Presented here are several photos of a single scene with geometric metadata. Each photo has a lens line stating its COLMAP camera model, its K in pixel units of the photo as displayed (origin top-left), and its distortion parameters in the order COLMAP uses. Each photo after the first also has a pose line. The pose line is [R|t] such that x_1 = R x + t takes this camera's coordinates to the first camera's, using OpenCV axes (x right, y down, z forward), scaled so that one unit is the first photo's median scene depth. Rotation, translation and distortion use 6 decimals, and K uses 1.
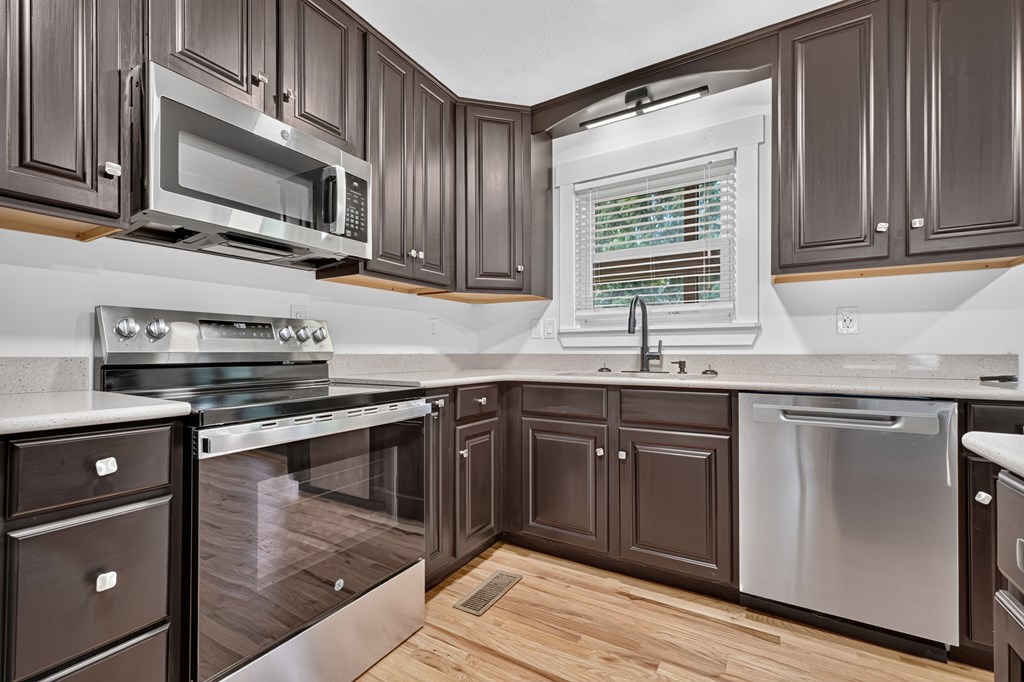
lens RADIAL K [[437.2, 0, 512.9], [0, 437.2, 349.0], [0, 0, 1]] dist [0.001089, 0.000448]
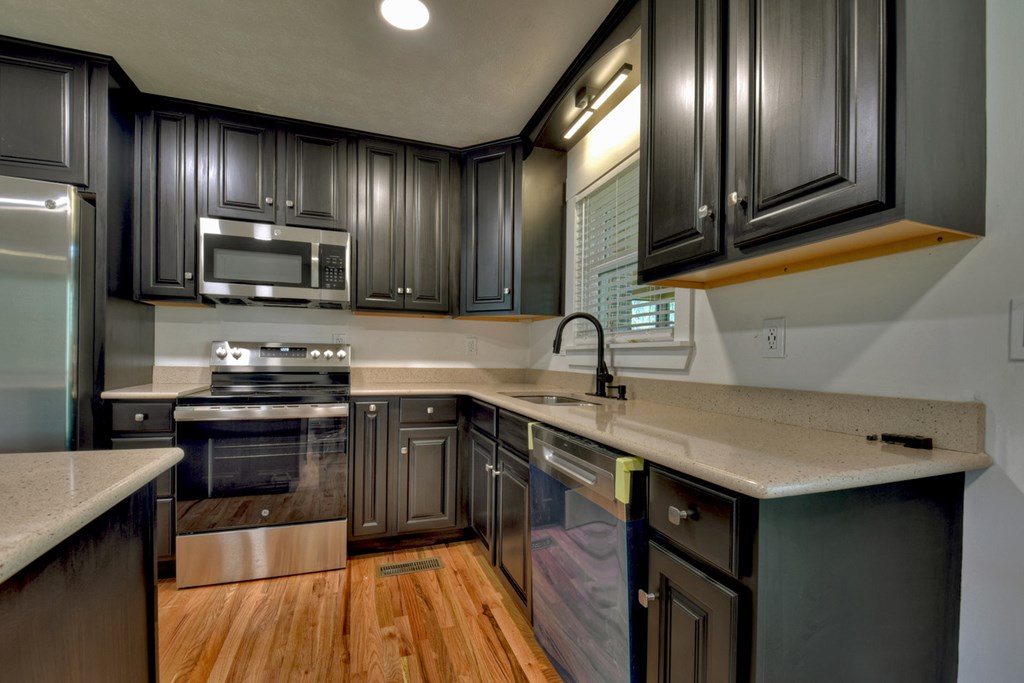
lens RADIAL K [[453.4, 0, 511.6], [0, 453.4, 359.0], [0, 0, 1]] dist [0.001168, -0.013276]
pose [[0.766550, 0.013314, -0.642046, 0.965875], [-0.011172, 0.999910, 0.007396, -0.034964], [0.642087, 0.001503, 0.766630, 0.214423]]
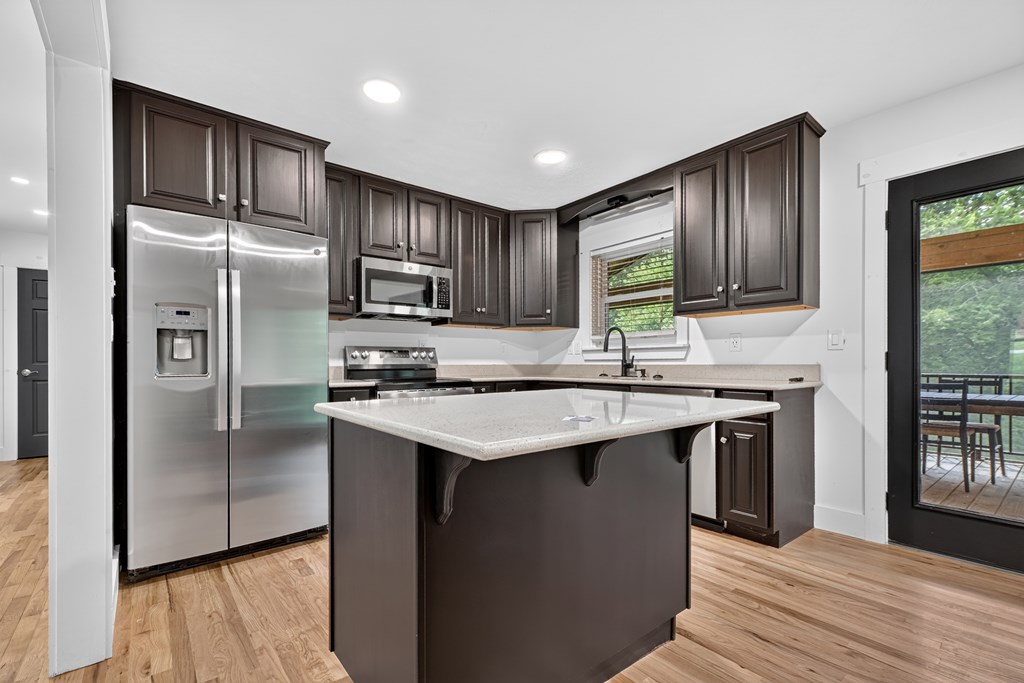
lens RADIAL K [[461.7, 0, 514.9], [0, 461.7, 361.6], [0, 0, 1]] dist [-0.000303, -0.000041]
pose [[0.932988, -0.003737, -0.359888, 0.669240], [0.005563, 0.999976, 0.004038, -0.009561], [0.359865, -0.005769, 0.932987, -0.823541]]
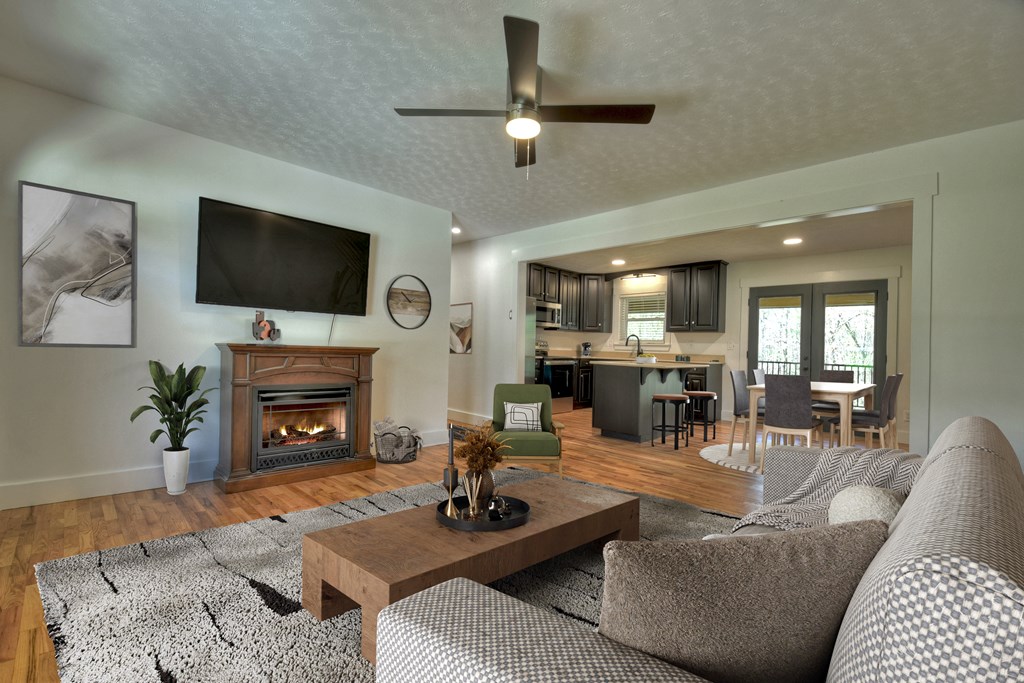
lens RADIAL K [[440.9, 0, 509.9], [0, 440.9, 340.7], [0, 0, 1]] dist [0.001367, 0.000149]
pose [[0.966007, 0.025245, -0.257279, 0.279522], [-0.028434, 0.999558, -0.008684, -0.025736], [0.256946, 0.015704, 0.966298, -3.028663]]
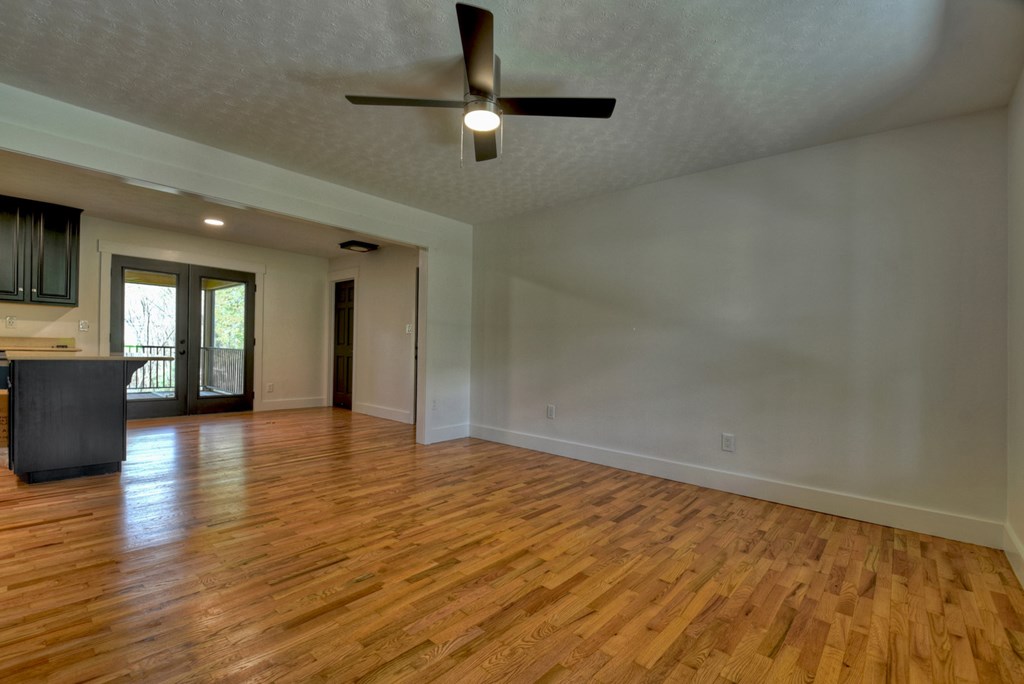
lens RADIAL K [[453.4, 0, 511.6], [0, 453.4, 359.5], [0, 0, 1]] dist [0.001168, -0.013276]
pose [[0.184034, -0.018416, 0.982747, -1.140741], [-0.037923, 0.998947, 0.025821, -0.032876], [-0.982188, -0.042021, 0.183142, -2.191821]]
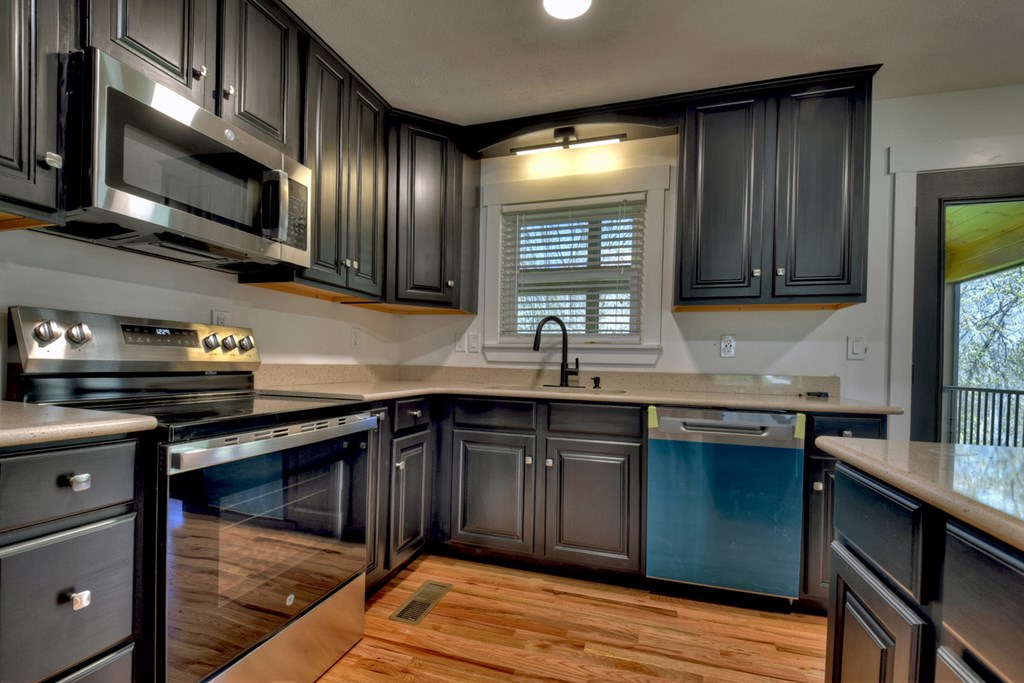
lens RADIAL K [[456.4, 0, 511.0], [0, 456.4, 355.7], [0, 0, 1]] dist [-0.003613, -0.001548]
pose [[0.972933, 0.026726, 0.229537, -0.112058], [-0.025115, 0.999635, -0.009937, -0.011397], [-0.229719, 0.003903, 0.973249, -0.086857]]
